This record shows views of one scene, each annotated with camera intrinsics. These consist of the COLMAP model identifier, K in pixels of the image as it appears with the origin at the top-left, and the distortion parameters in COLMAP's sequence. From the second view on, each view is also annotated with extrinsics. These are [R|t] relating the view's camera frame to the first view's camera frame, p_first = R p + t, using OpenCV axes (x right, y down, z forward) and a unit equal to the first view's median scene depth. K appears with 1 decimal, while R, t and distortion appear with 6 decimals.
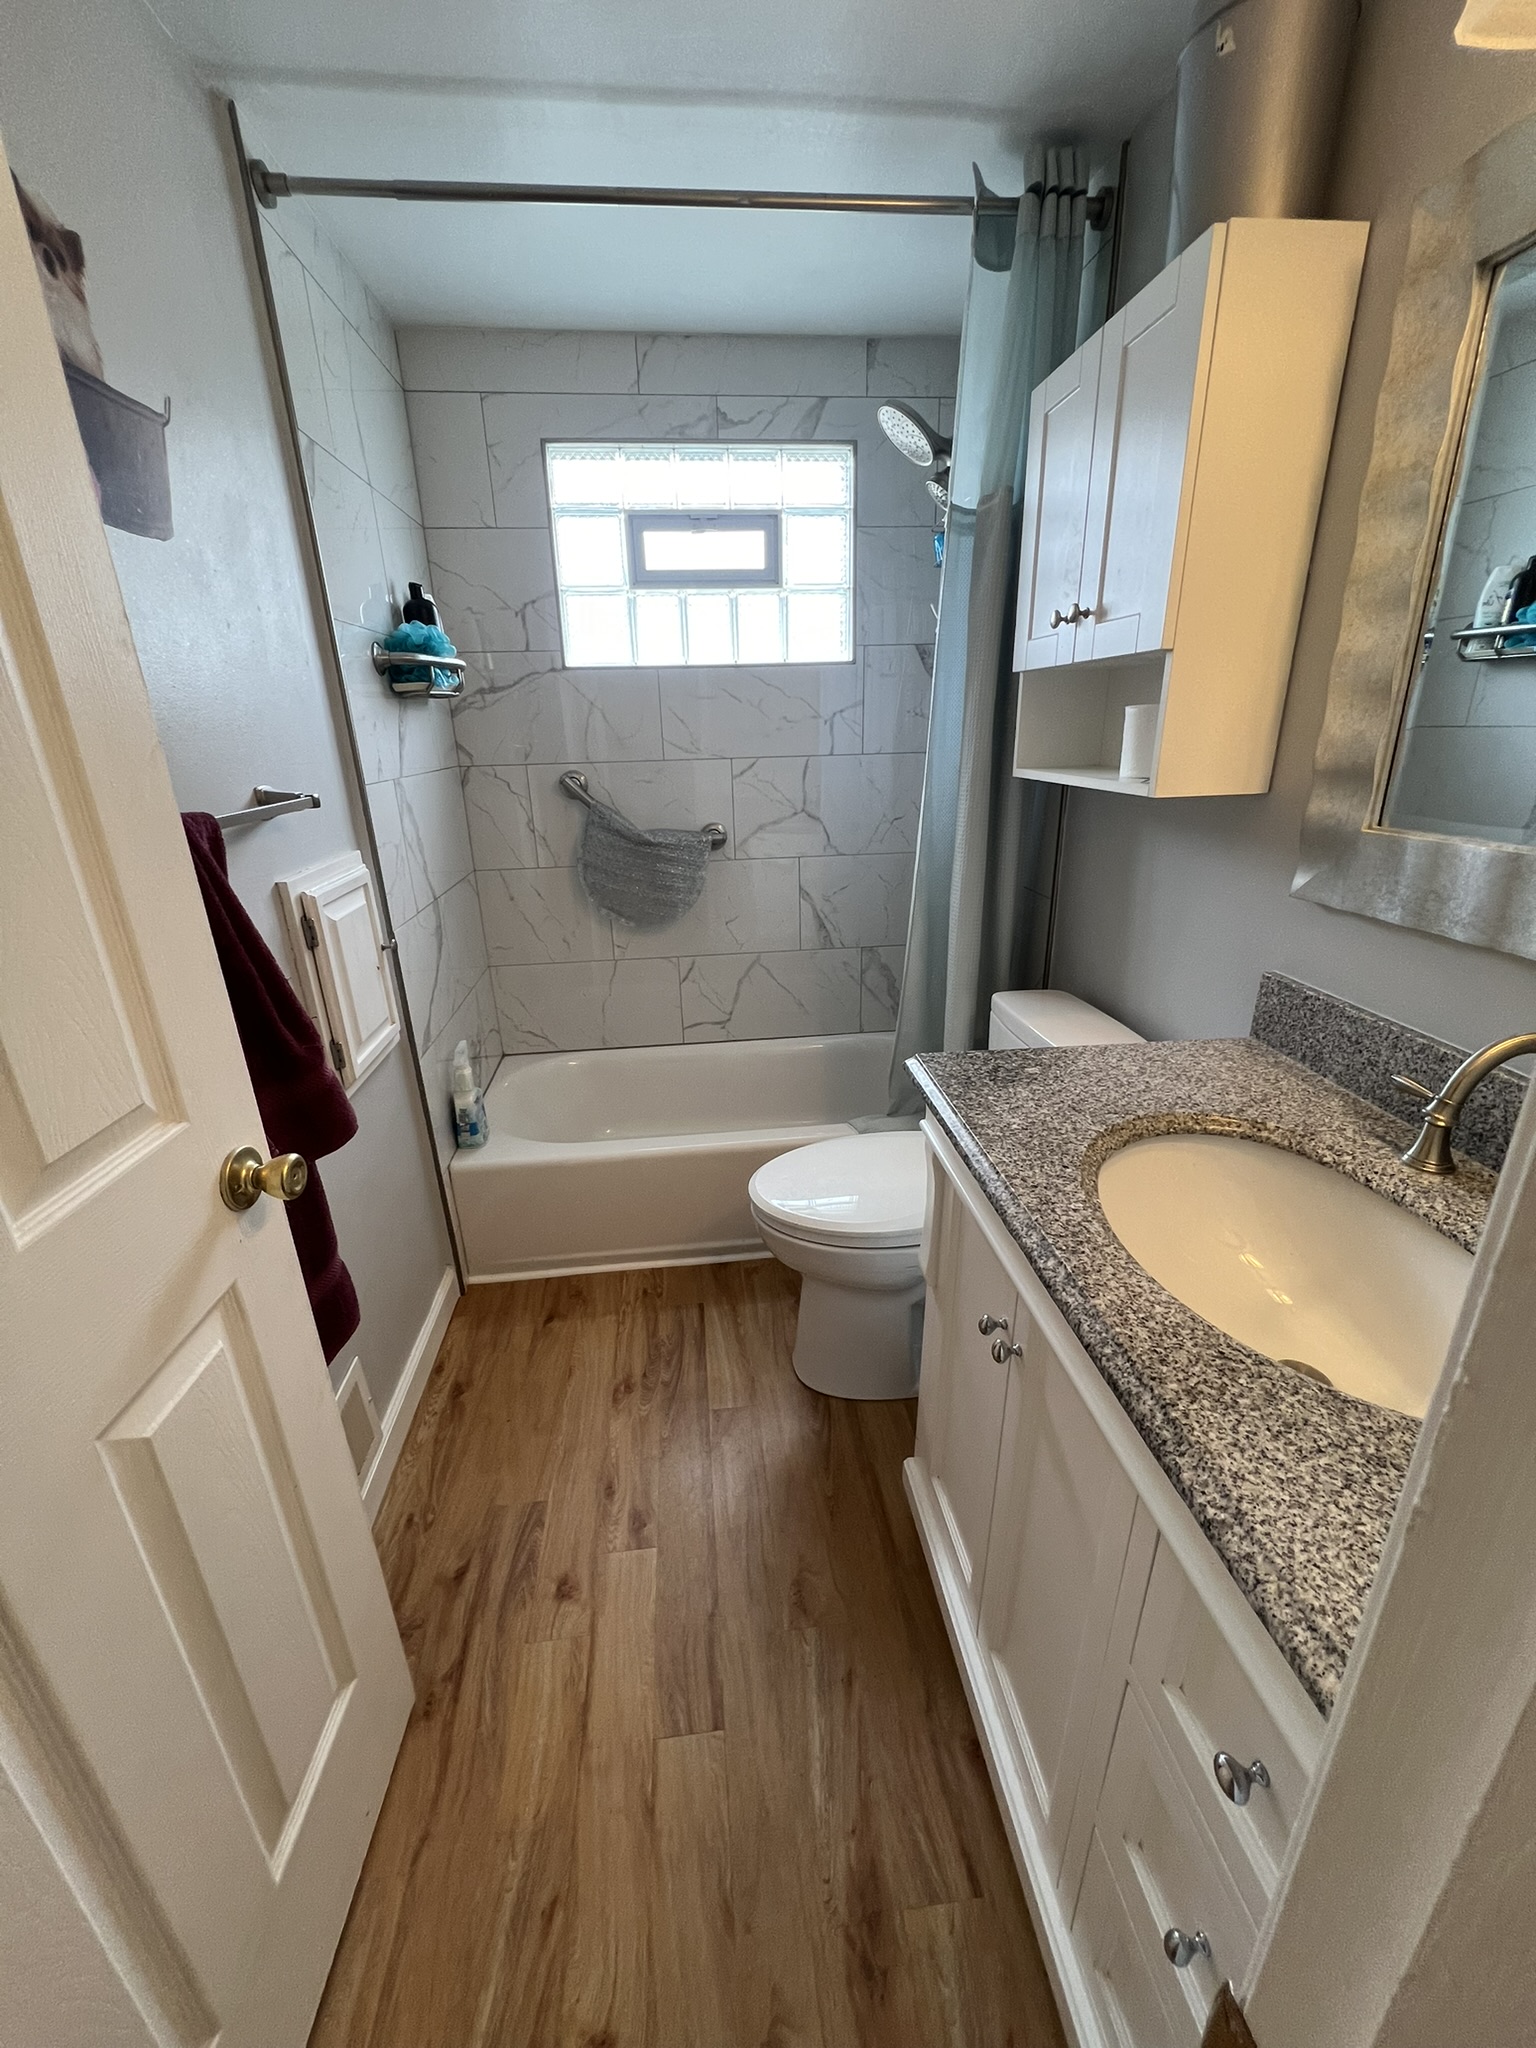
lens RADIAL K [[809.4, 0, 768.0], [0, 809.4, 1024.0], [0, 0, 1]] dist [-0.003324, 0.000081]
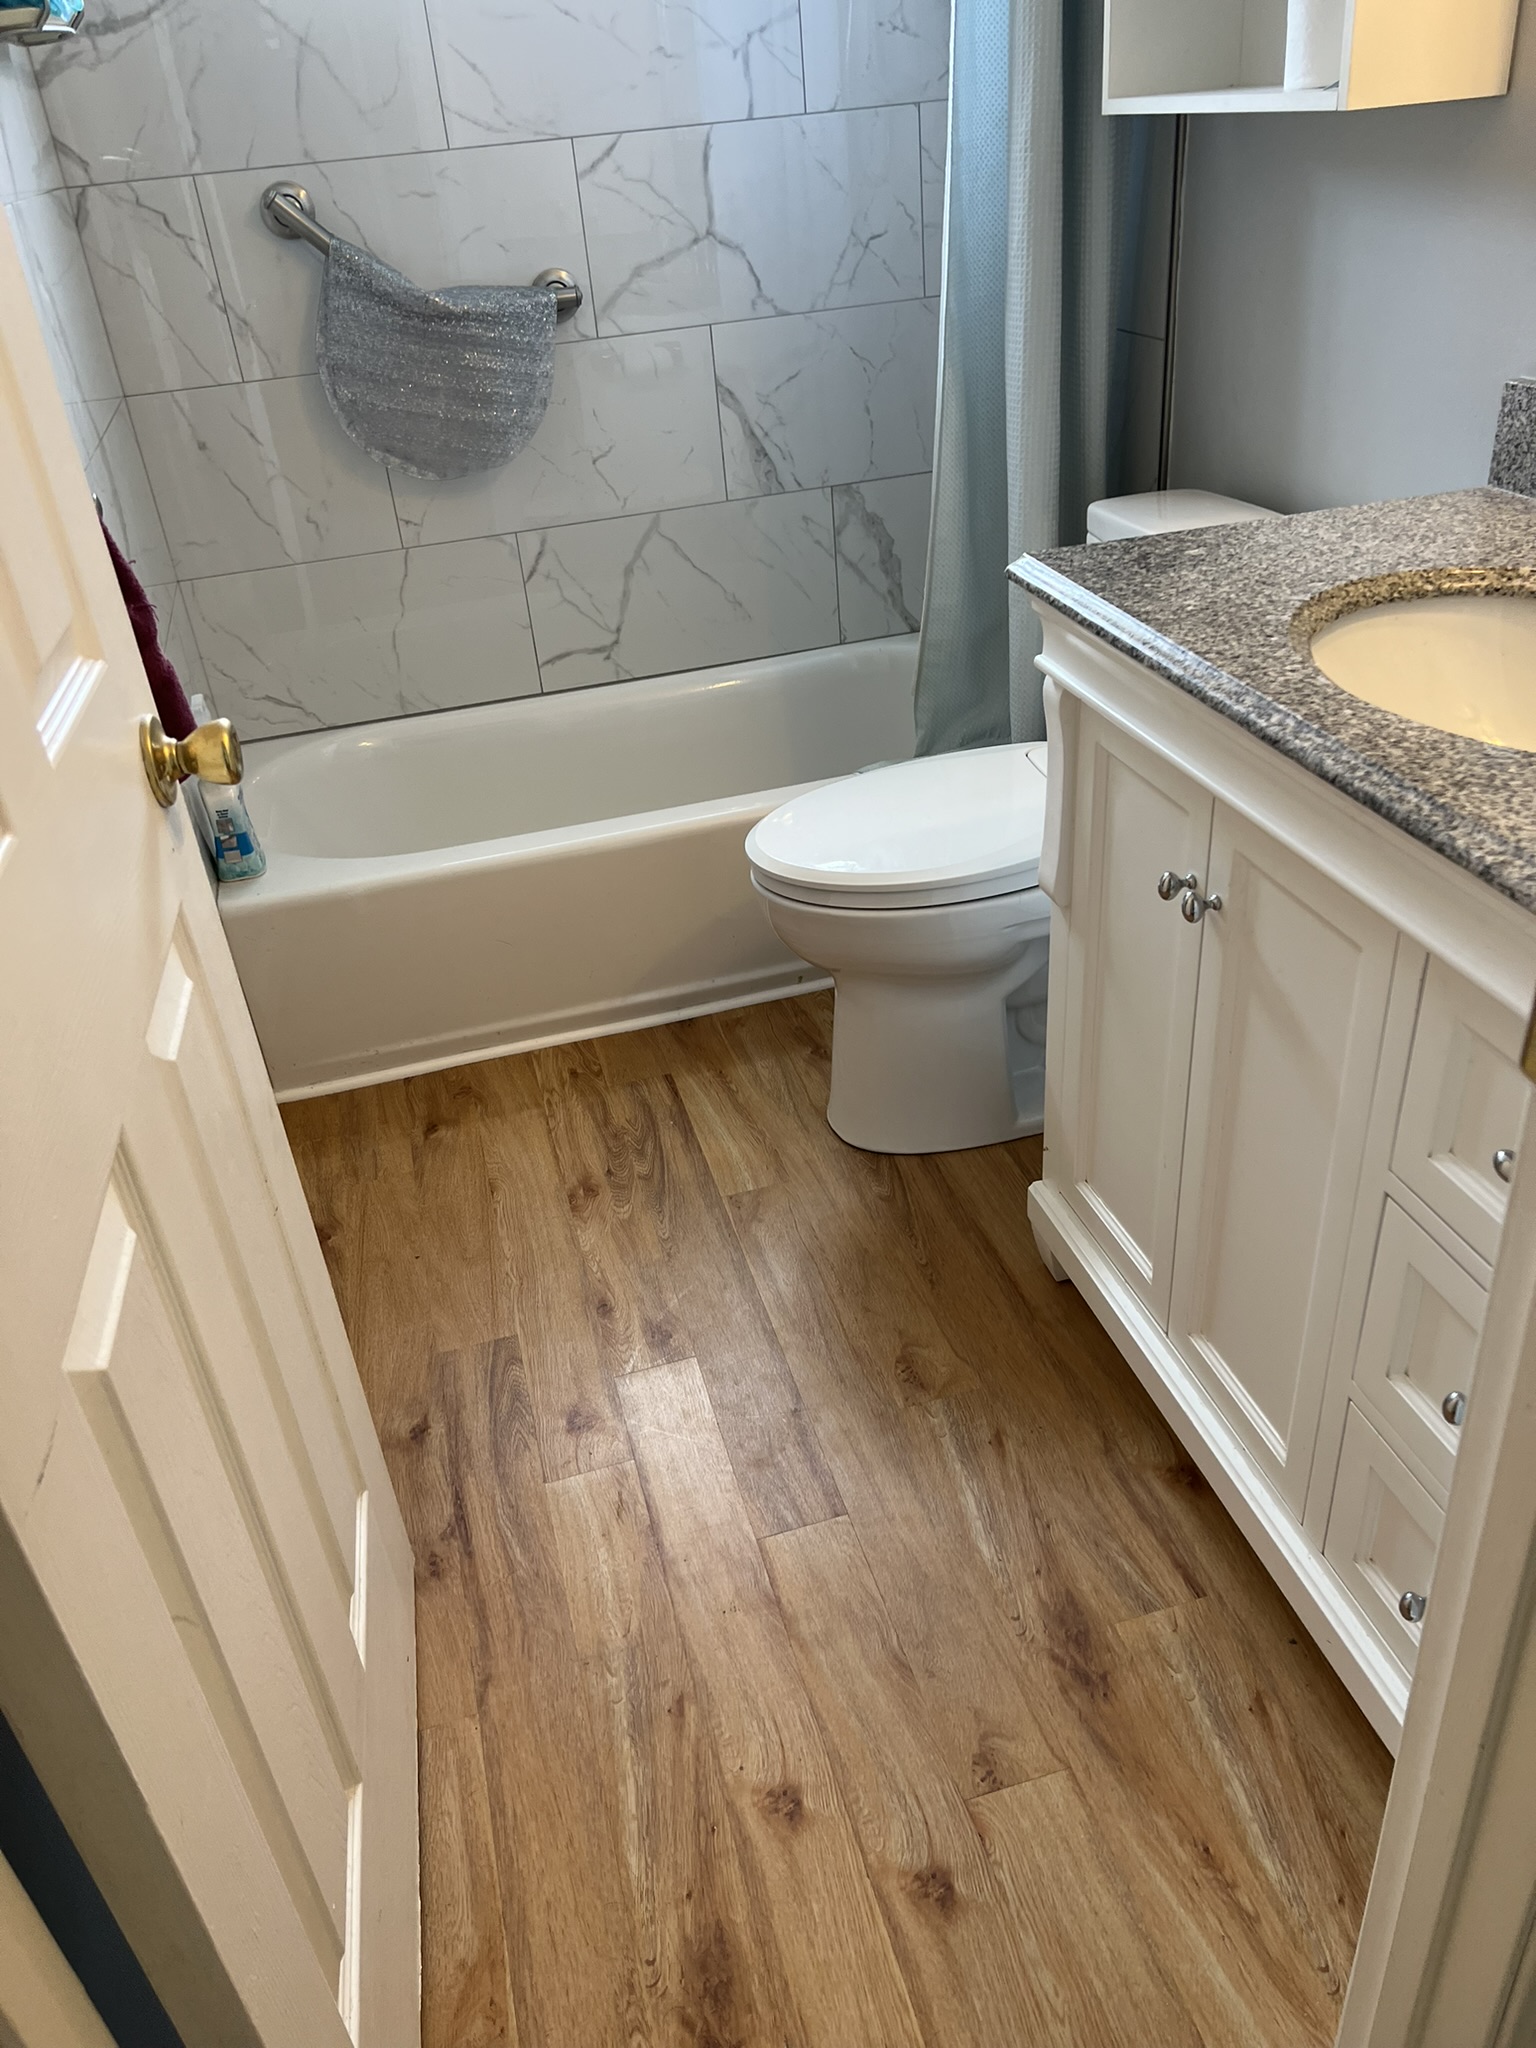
lens RADIAL K [[1525.9, 0, 773.5], [0, 1525.9, 1032.1], [0, 0, 1]] dist [0.045410, -0.053634]
pose [[0.985391, -0.131815, 0.107837, -0.182425], [0.109401, 0.975206, 0.192365, 0.134687], [-0.130520, -0.177757, 0.975380, -0.249233]]
